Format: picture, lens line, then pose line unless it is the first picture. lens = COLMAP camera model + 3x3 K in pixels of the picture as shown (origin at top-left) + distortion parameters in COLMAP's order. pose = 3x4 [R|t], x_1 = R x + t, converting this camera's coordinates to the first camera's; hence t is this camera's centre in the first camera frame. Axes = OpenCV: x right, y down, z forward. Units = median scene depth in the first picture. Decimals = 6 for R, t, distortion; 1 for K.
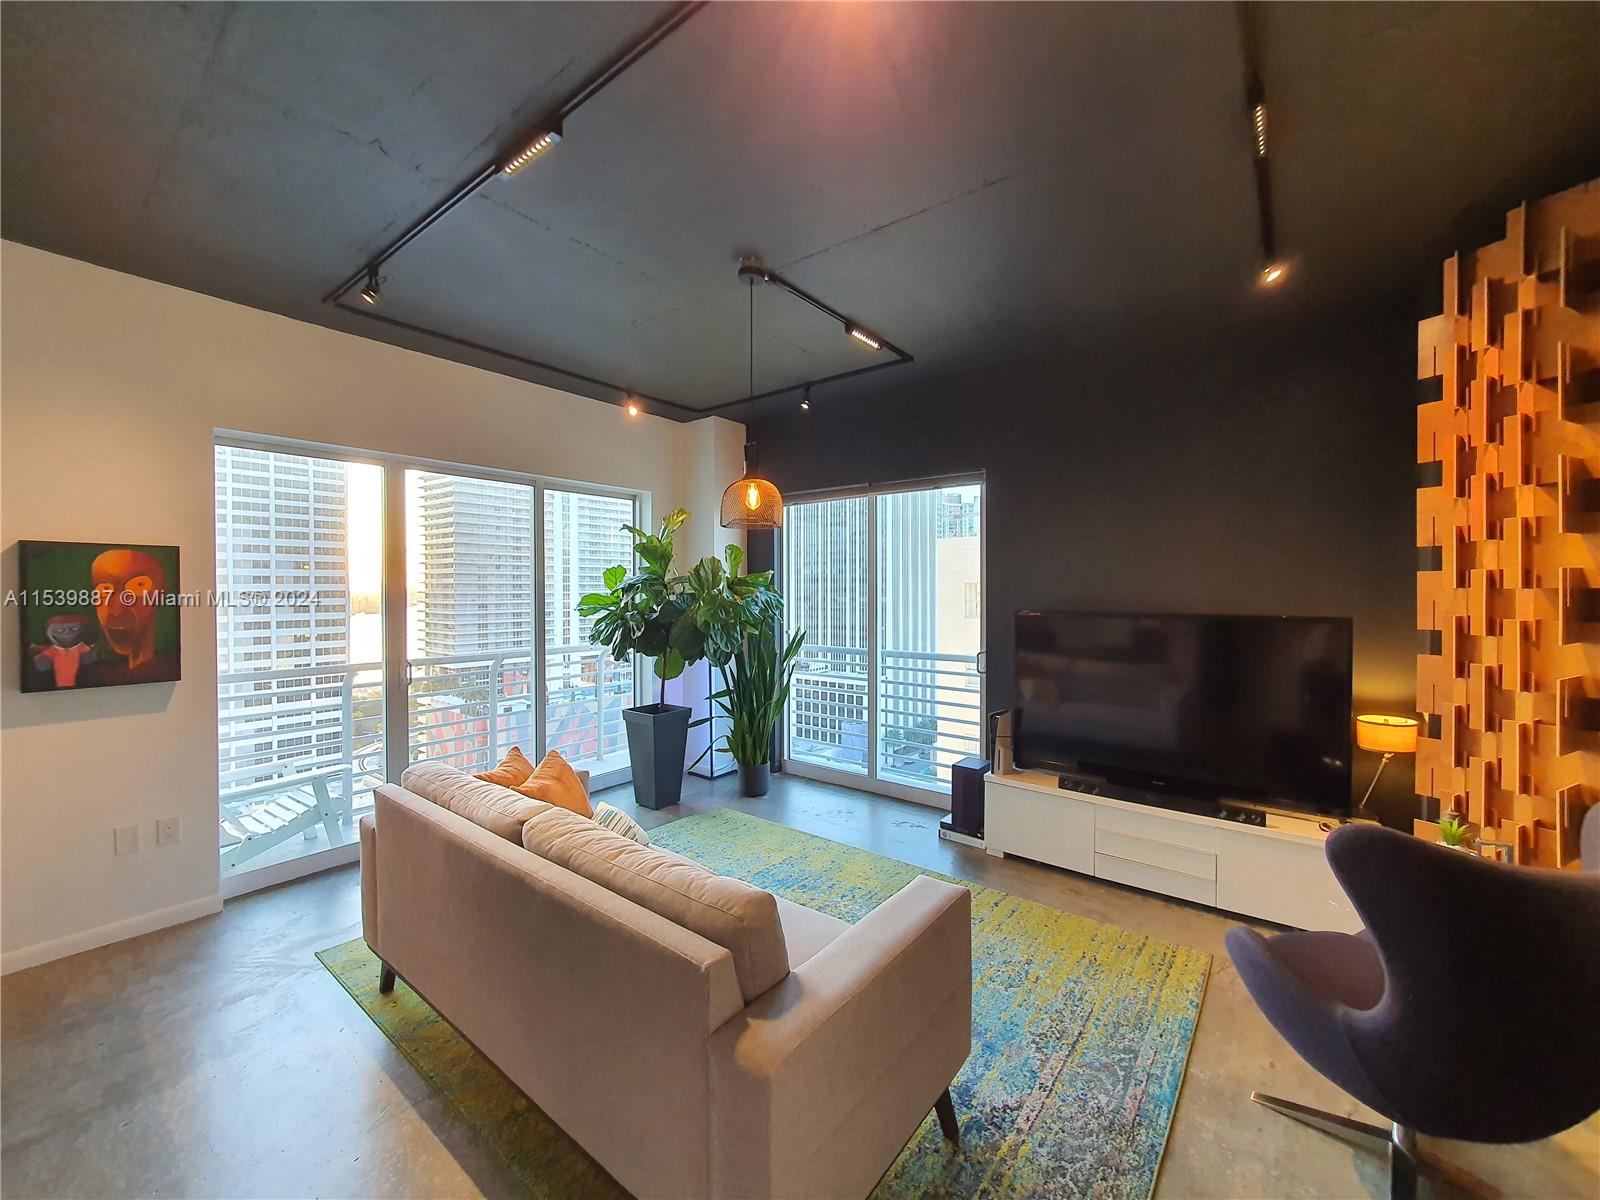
lens RADIAL K [[647.6, 0, 802.3], [0, 647.6, 597.0], [0, 0, 1]] dist [0.004722, -0.002492]
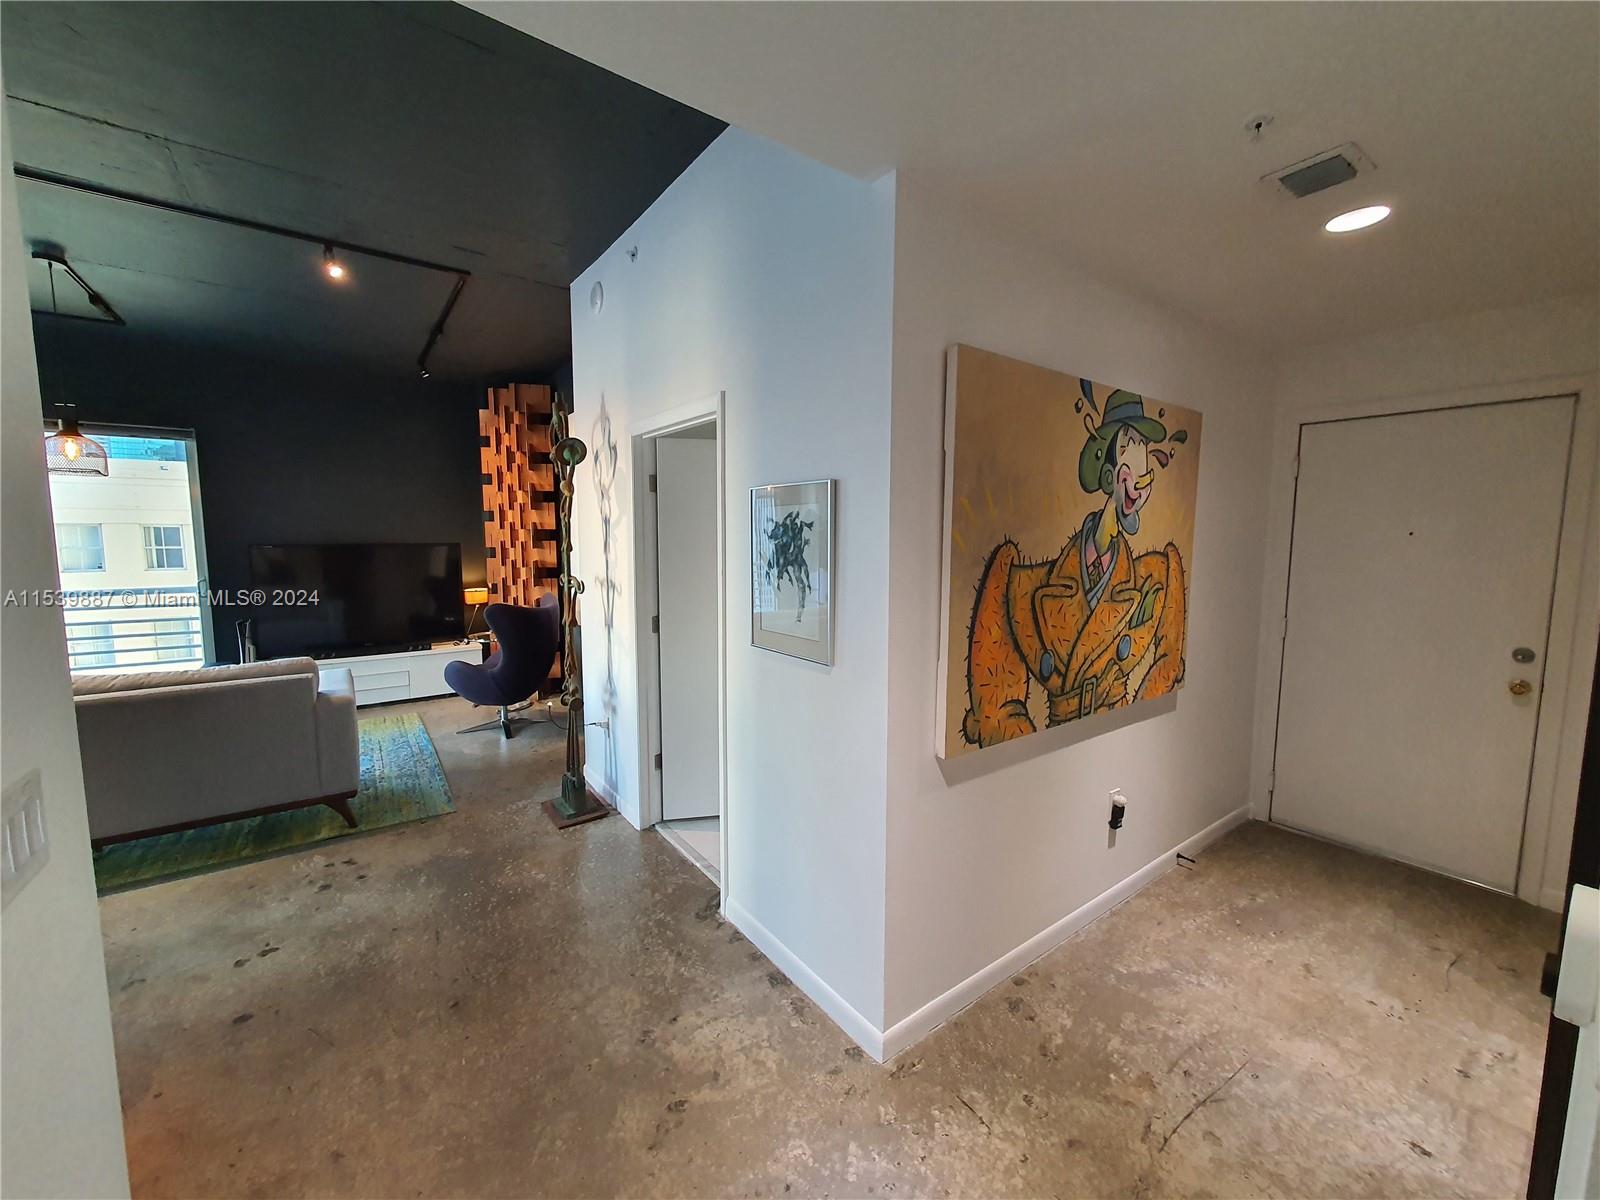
lens RADIAL K [[647.6, 0, 787.2], [0, 647.6, 599.0], [0, 0, 1]] dist [0.004722, -0.002492]
pose [[0.301654, -0.087939, 0.949353, -0.945298], [0.012945, 0.996023, 0.088149, 0.044799], [-0.953330, -0.014301, 0.301593, -0.723619]]
